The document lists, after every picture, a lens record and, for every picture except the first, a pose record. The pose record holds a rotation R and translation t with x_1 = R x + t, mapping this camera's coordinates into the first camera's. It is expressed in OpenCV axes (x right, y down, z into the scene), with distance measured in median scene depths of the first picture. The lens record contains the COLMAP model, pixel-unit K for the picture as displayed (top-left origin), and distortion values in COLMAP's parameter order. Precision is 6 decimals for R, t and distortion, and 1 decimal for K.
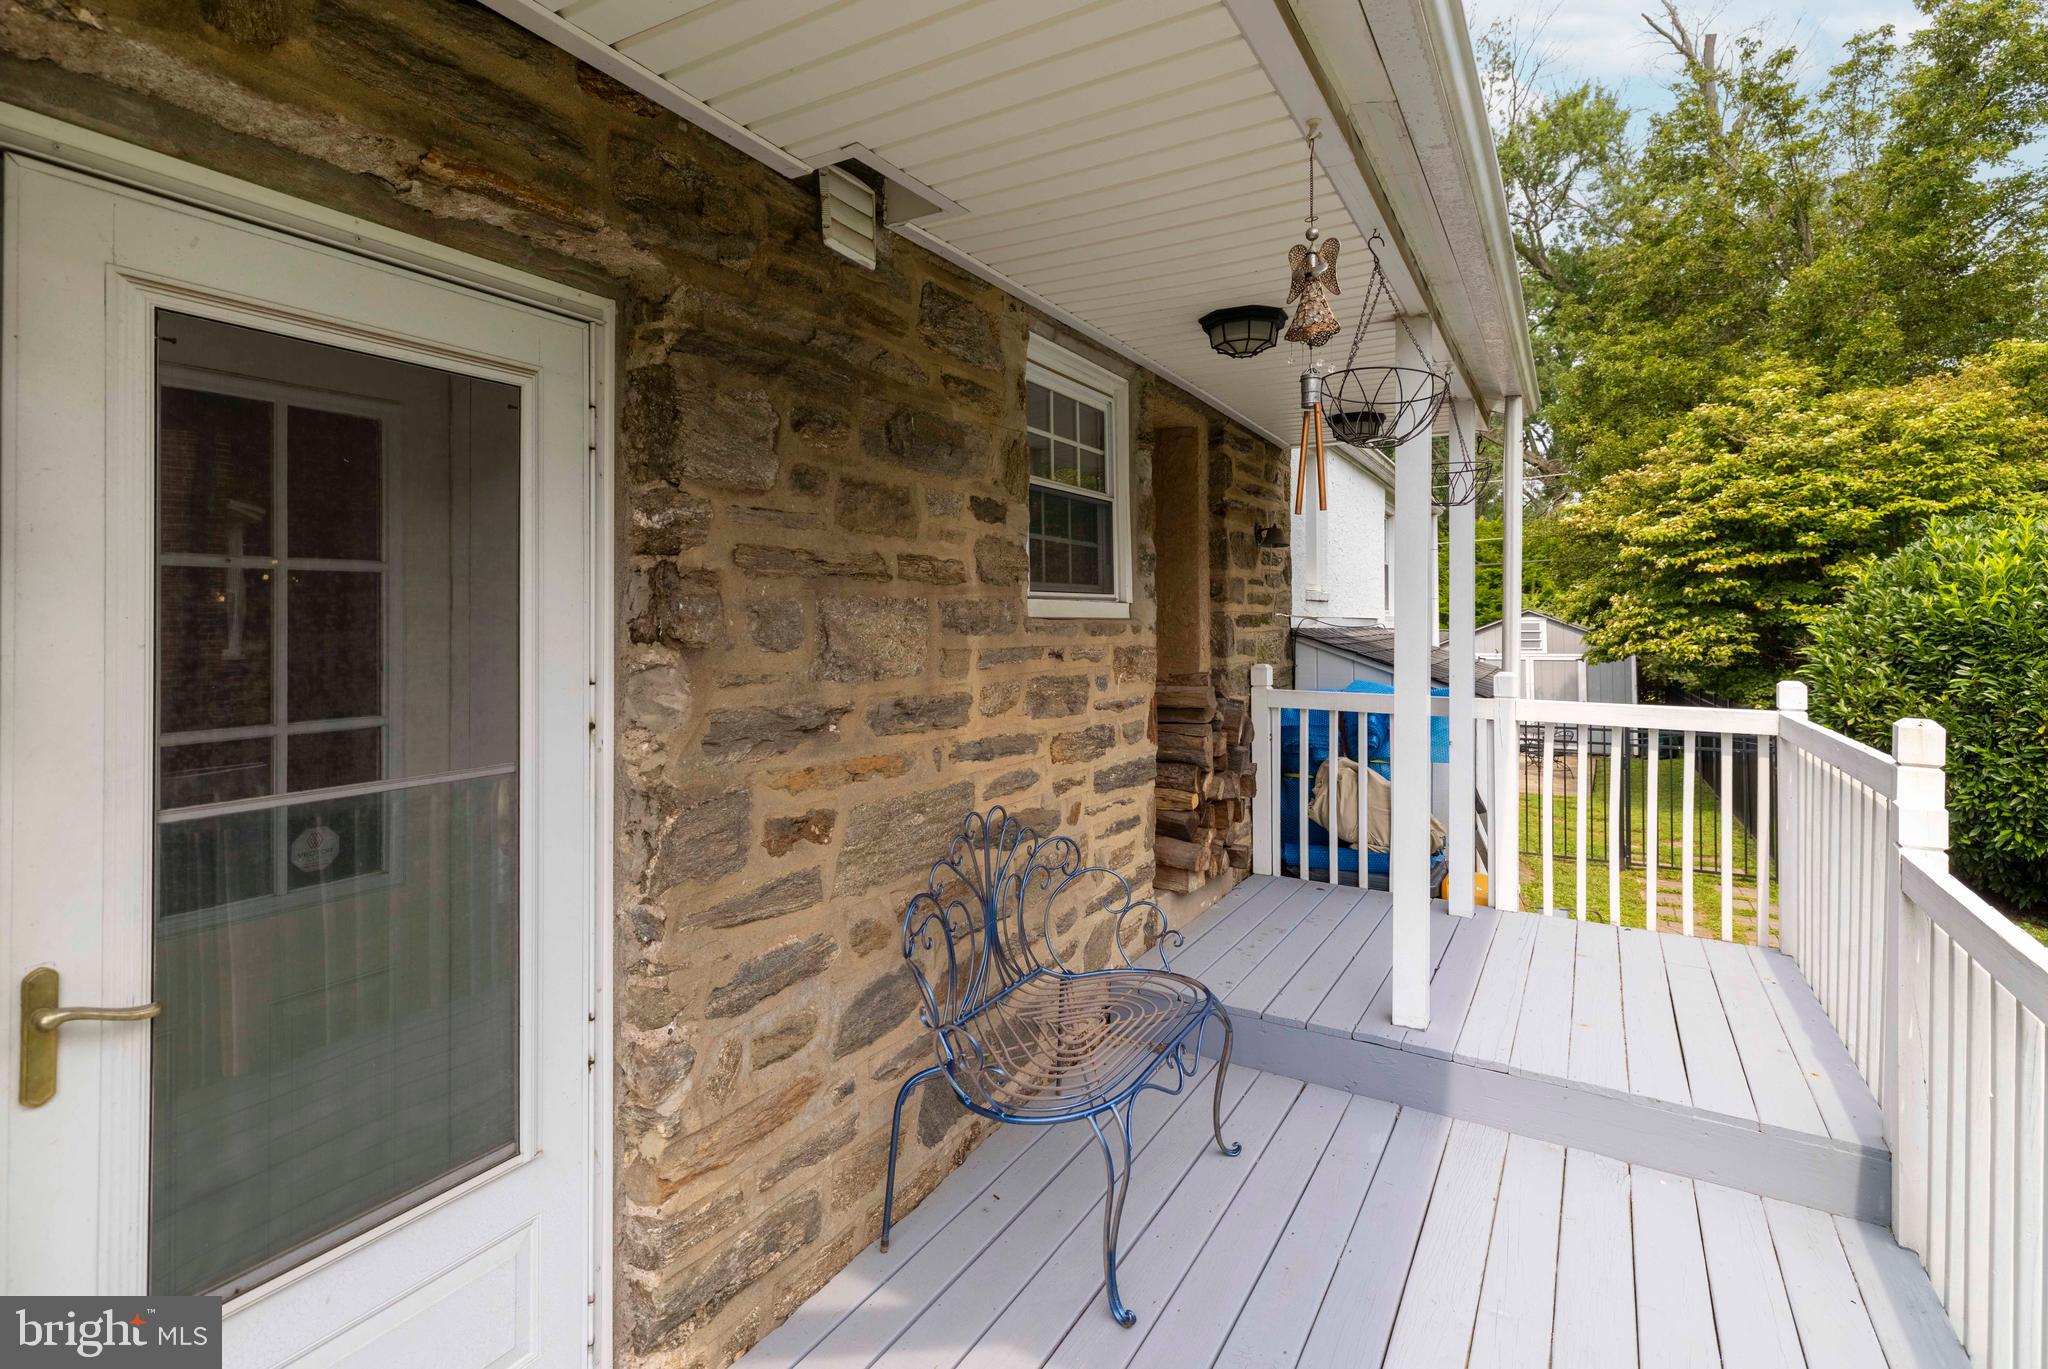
lens RADIAL K [[917.8, 0, 1009.8], [0, 917.8, 628.6], [0, 0, 1]] dist [0.001646, 0.000686]
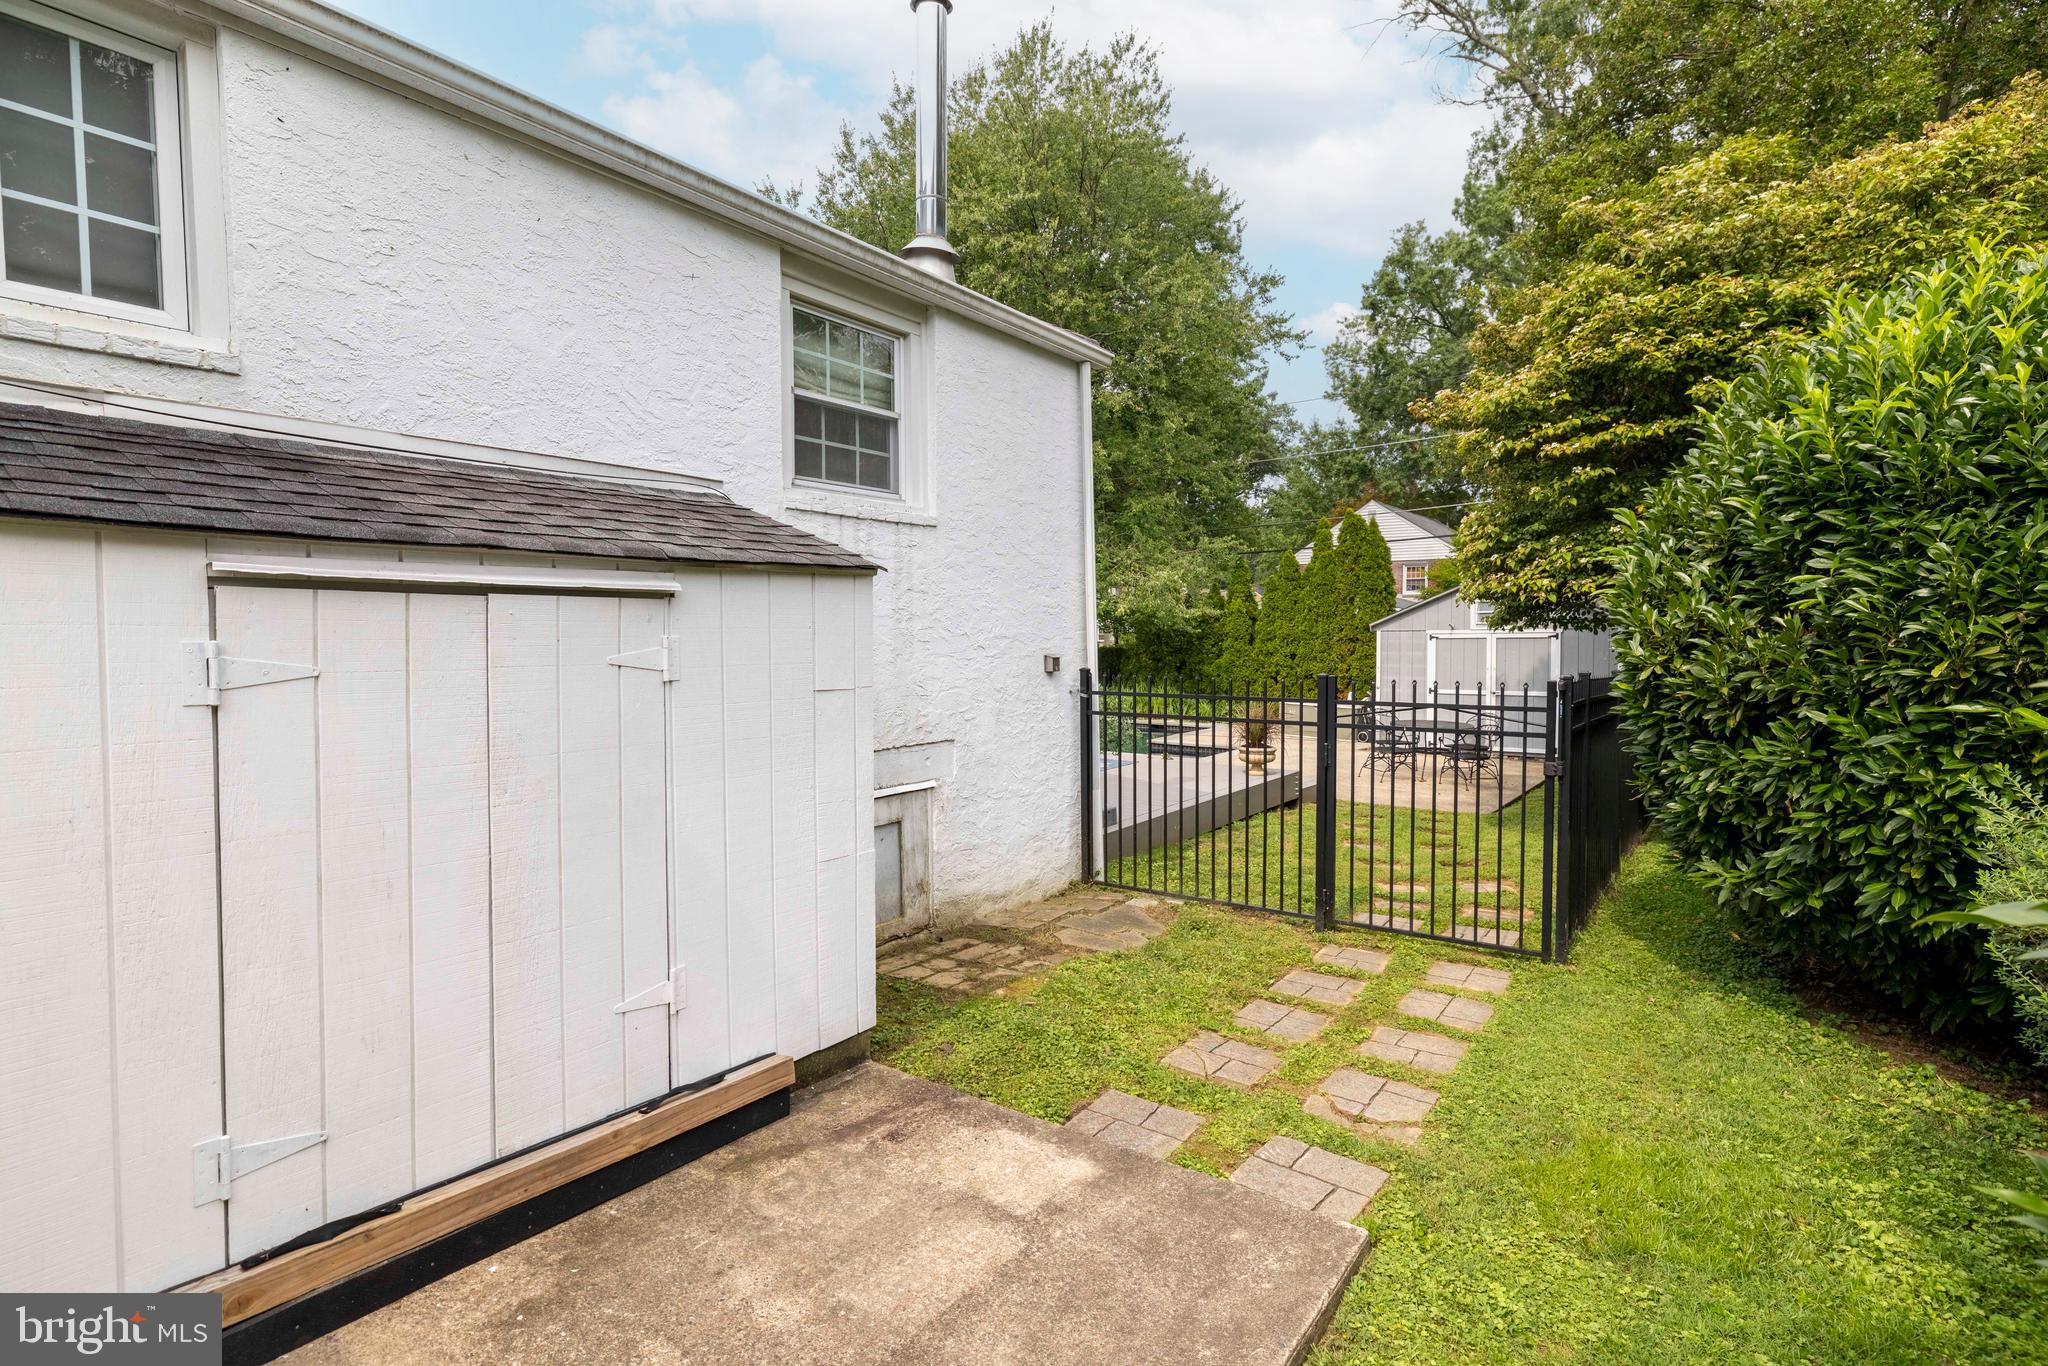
lens RADIAL K [[962.3, 0, 1020.8], [0, 962.3, 695.9], [0, 0, 1]] dist [0.004864, 0.000010]
pose [[0.997797, 0.001788, -0.066320, 0.605516], [0.002595, 0.997820, 0.065941, 0.077839], [0.066293, -0.065967, 0.995617, 0.427430]]
